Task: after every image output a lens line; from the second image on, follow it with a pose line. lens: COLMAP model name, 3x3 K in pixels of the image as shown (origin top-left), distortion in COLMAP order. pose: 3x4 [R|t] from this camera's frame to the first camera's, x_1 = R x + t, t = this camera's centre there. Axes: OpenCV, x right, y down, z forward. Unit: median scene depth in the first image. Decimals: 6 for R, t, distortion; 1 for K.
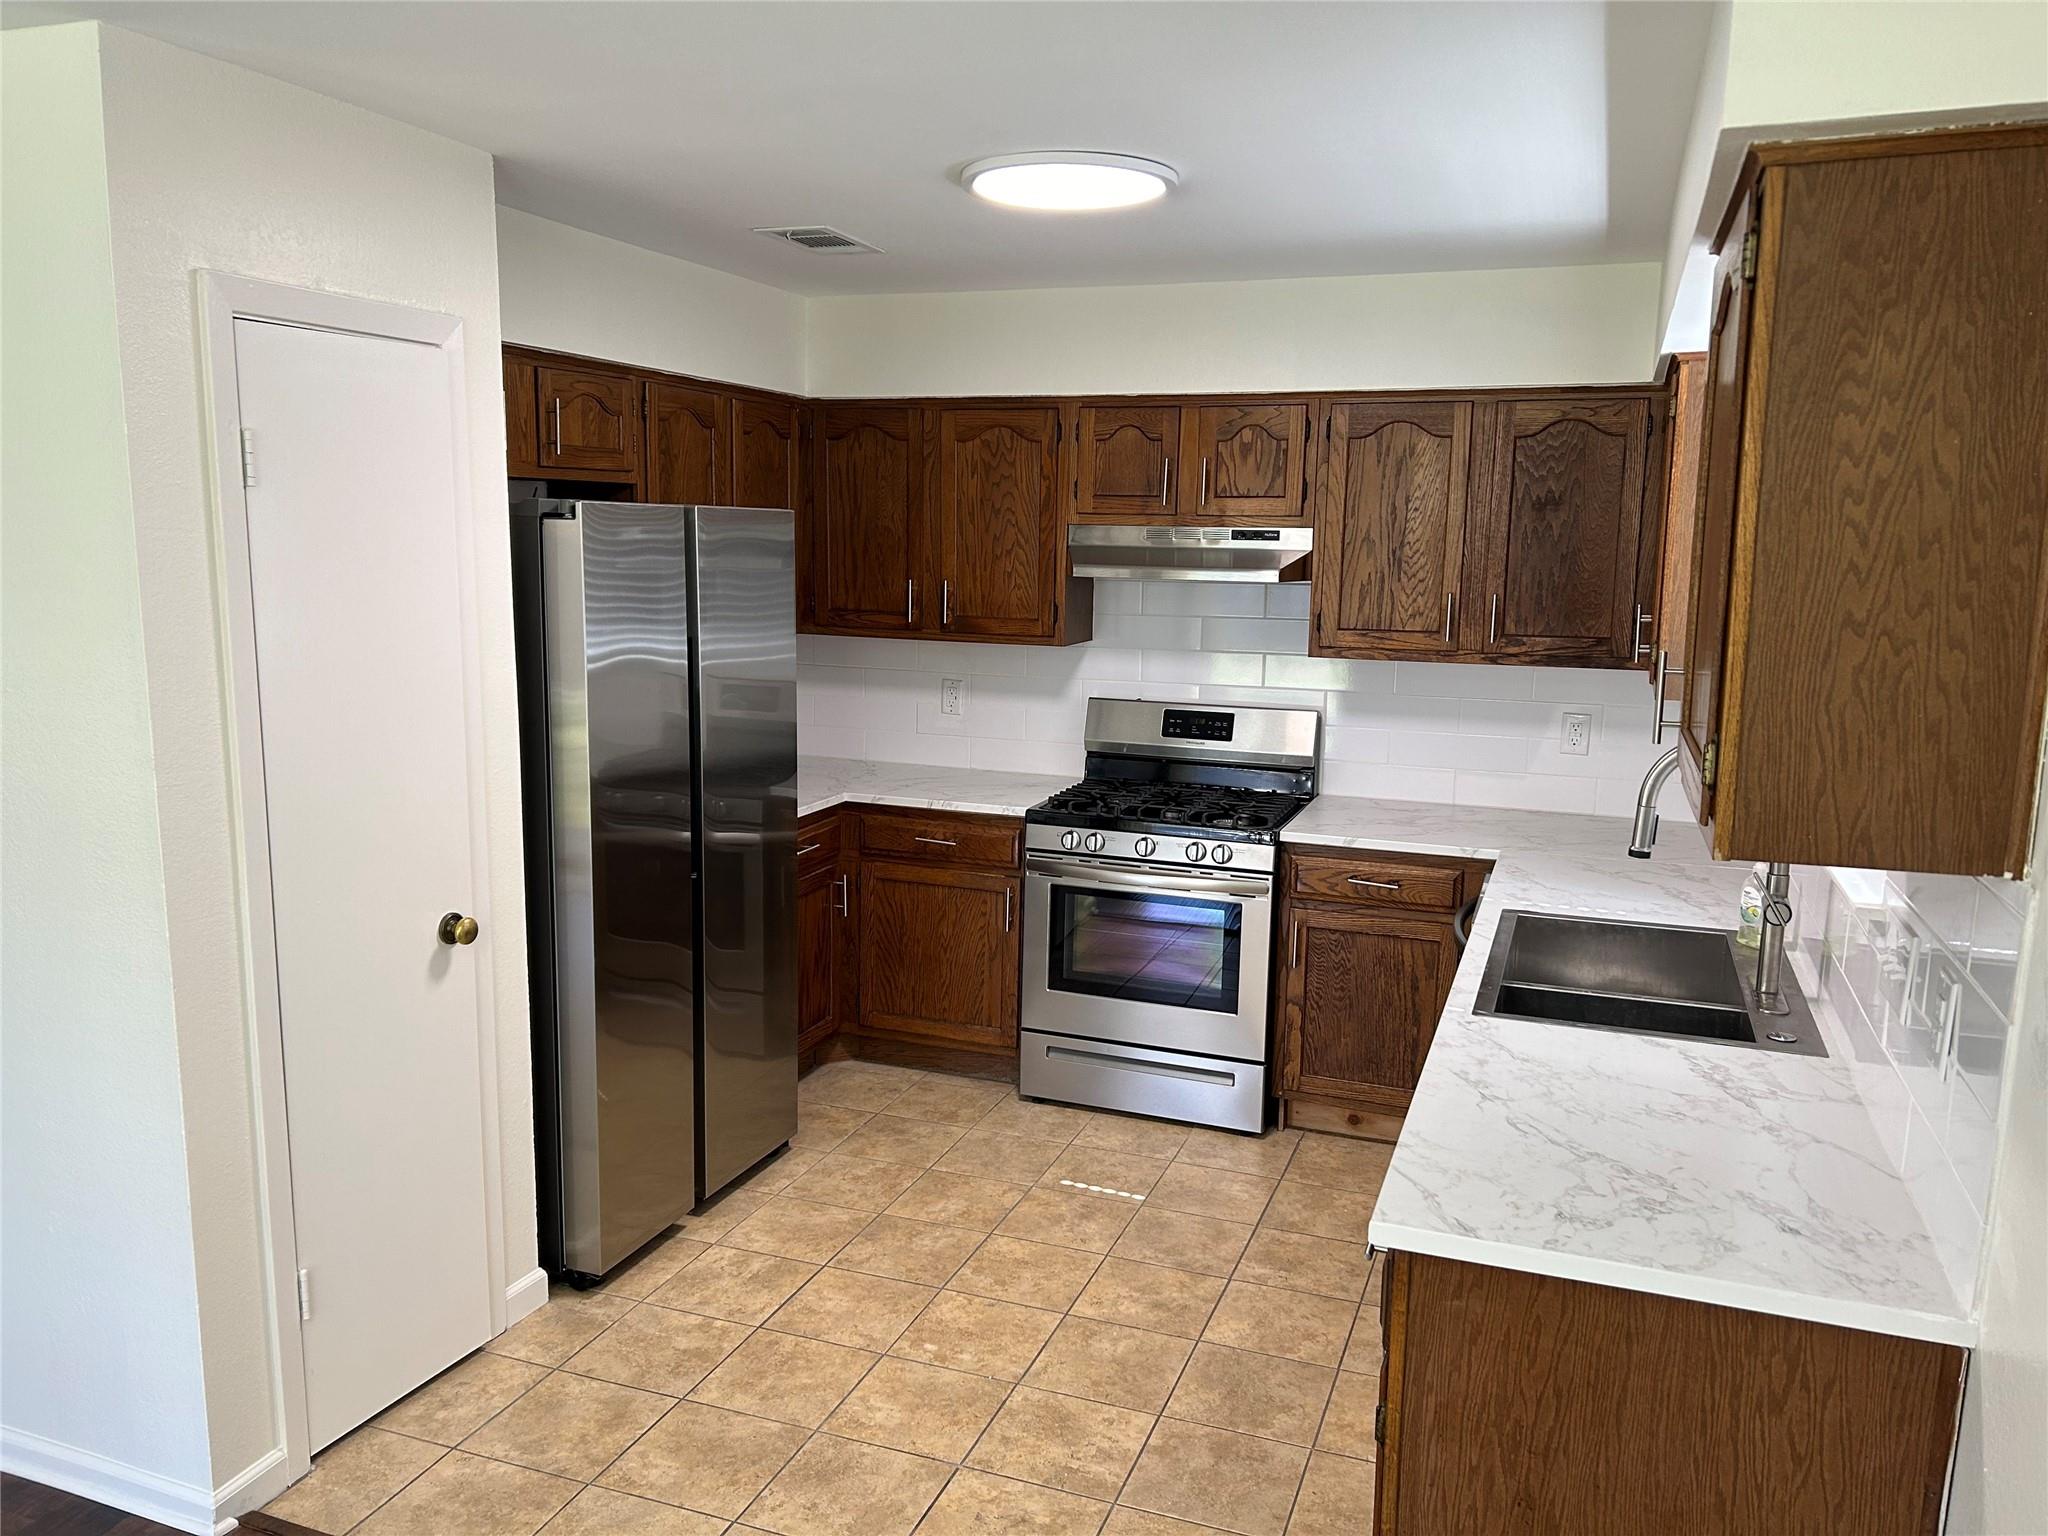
lens RADIAL K [[1543.1, 0, 1033.2], [0, 1543.1, 768.6], [0, 0, 1]] dist [0.059278, -0.050955]
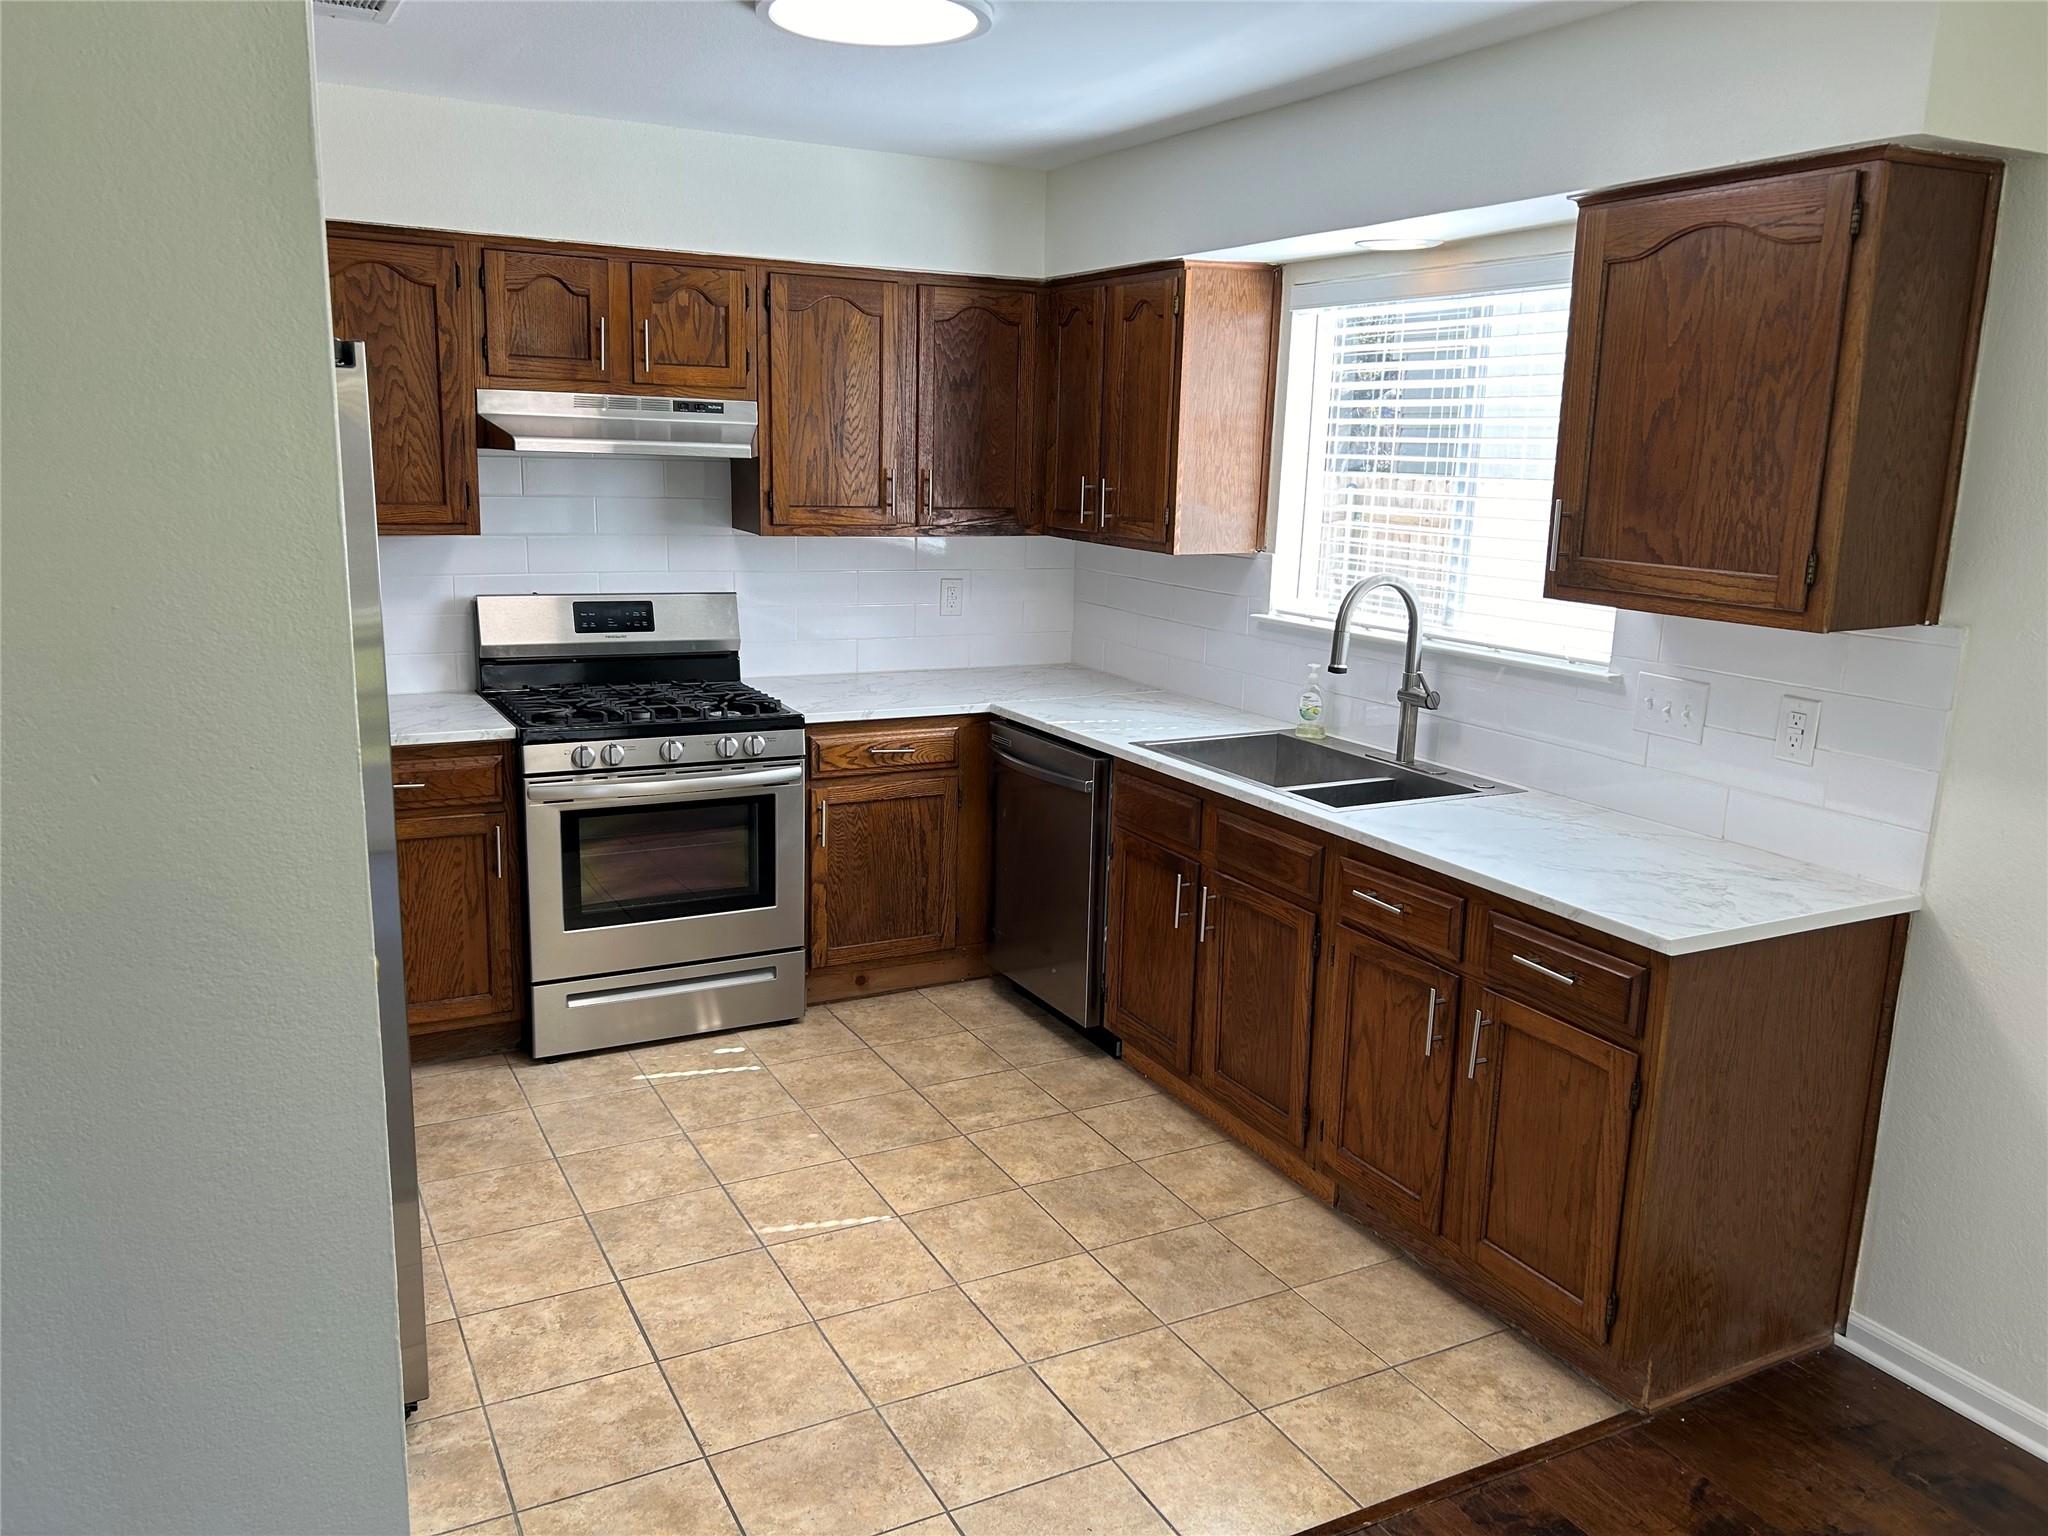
lens RADIAL K [[1543.1, 0, 1030.1], [0, 1543.1, 764.6], [0, 0, 1]] dist [0.059278, -0.050955]
pose [[0.663510, -0.150534, 0.732867, -0.474351], [0.098716, 0.988600, 0.113689, -0.025030], [-0.741626, -0.003088, 0.670806, 0.229571]]
